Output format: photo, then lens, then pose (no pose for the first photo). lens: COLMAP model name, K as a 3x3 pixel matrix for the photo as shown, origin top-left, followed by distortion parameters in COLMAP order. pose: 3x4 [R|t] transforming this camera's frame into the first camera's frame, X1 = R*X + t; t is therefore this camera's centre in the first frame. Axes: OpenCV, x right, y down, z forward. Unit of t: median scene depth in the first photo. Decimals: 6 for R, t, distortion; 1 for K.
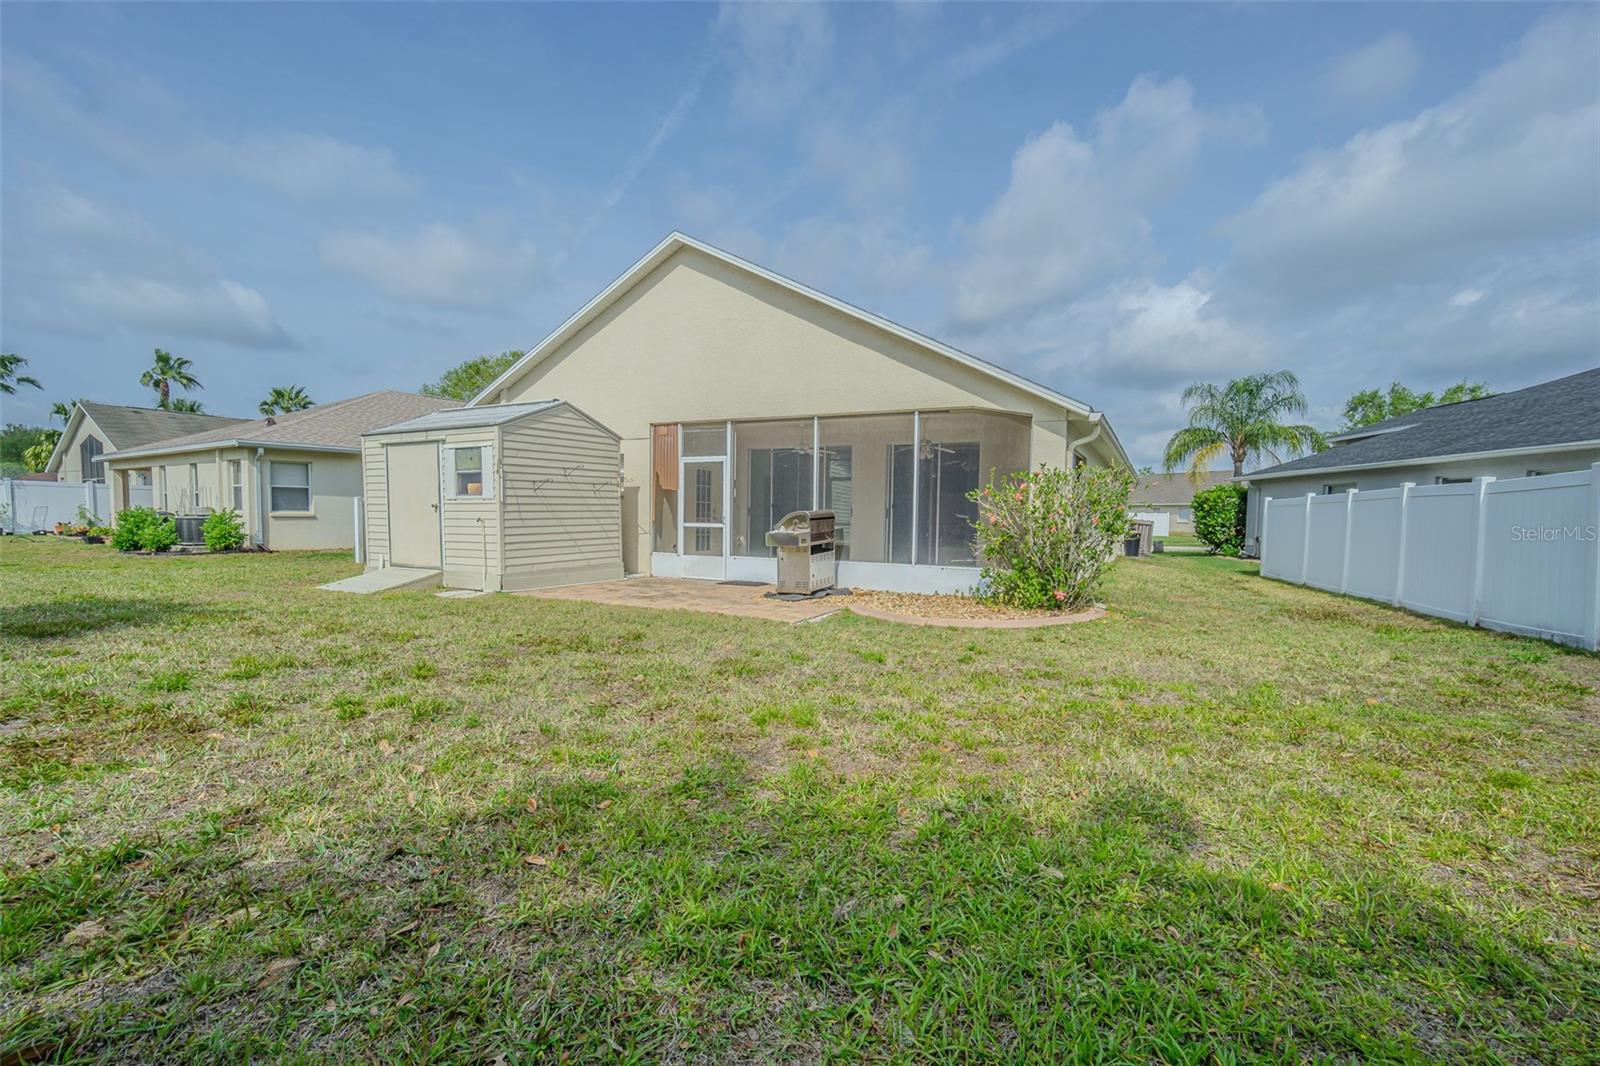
lens RADIAL K [[685.0, 0, 799.0], [0, 685.0, 581.6], [0, 0, 1]] dist [-0.001969, -0.000055]
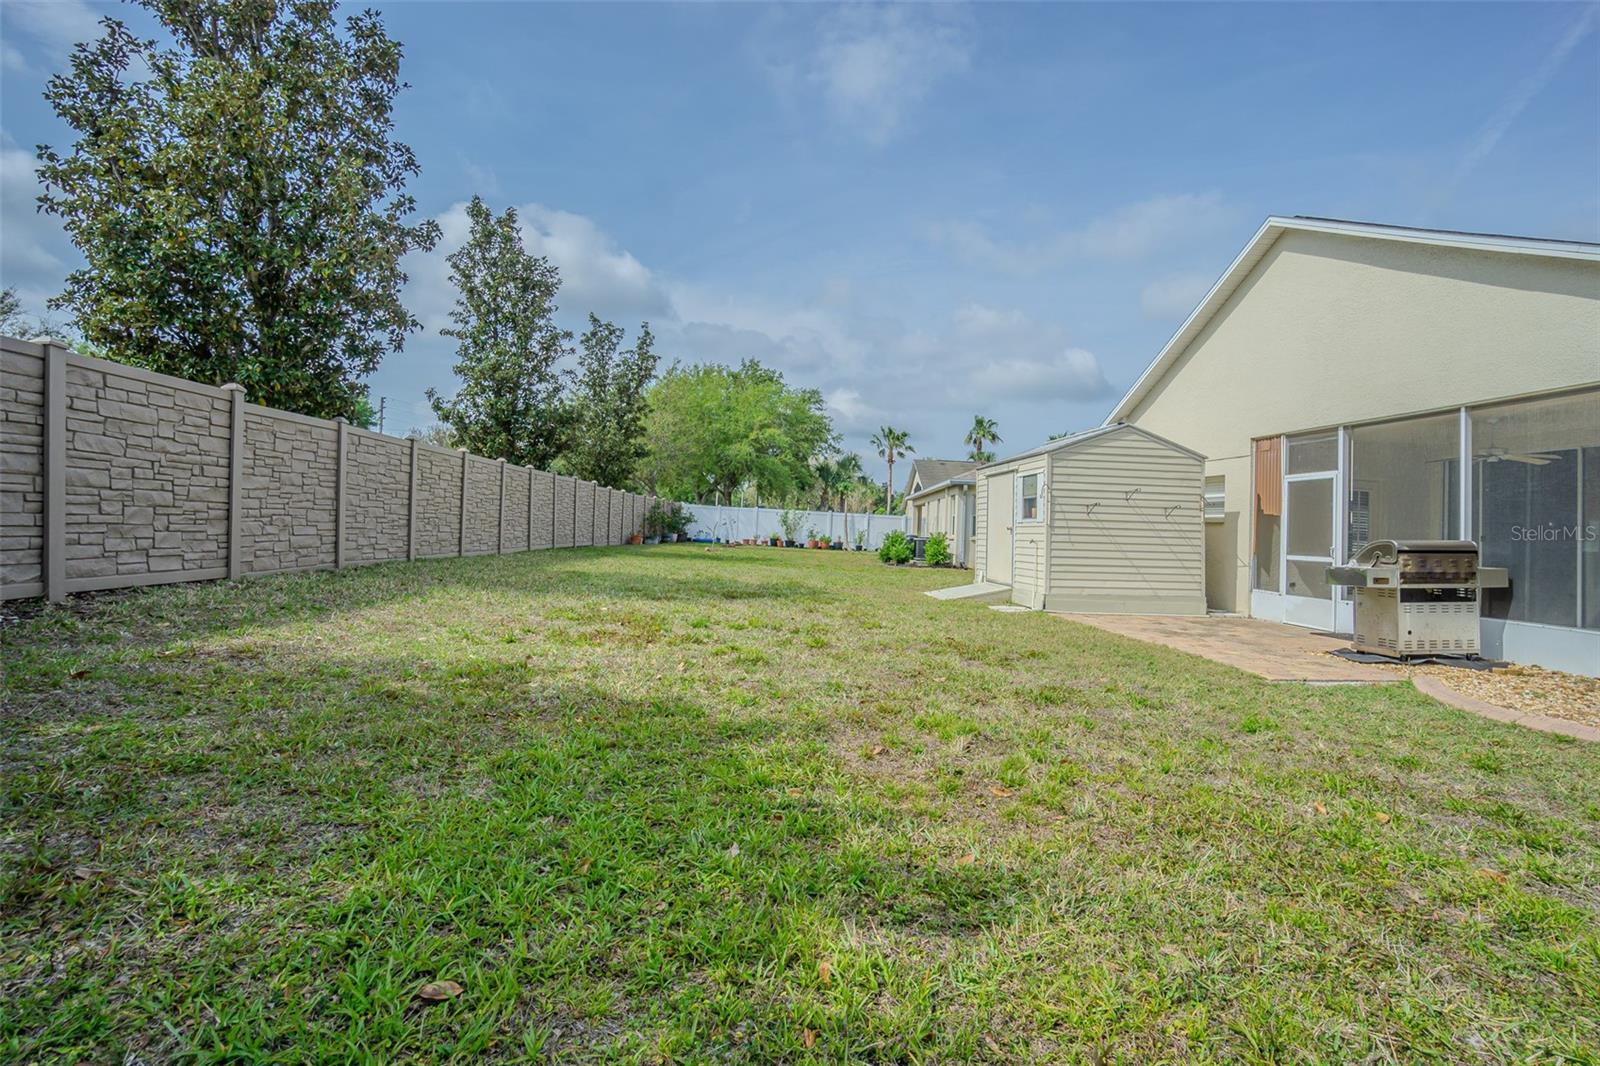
lens RADIAL K [[690.0, 0, 795.3], [0, 690.0, 527.6], [0, 0, 1]] dist [-0.003442, 0.000191]
pose [[0.600659, 0.013461, -0.799392, 0.152544], [-0.111414, 0.991512, -0.067020, 0.001485], [0.791705, 0.129319, 0.597060, 0.054885]]
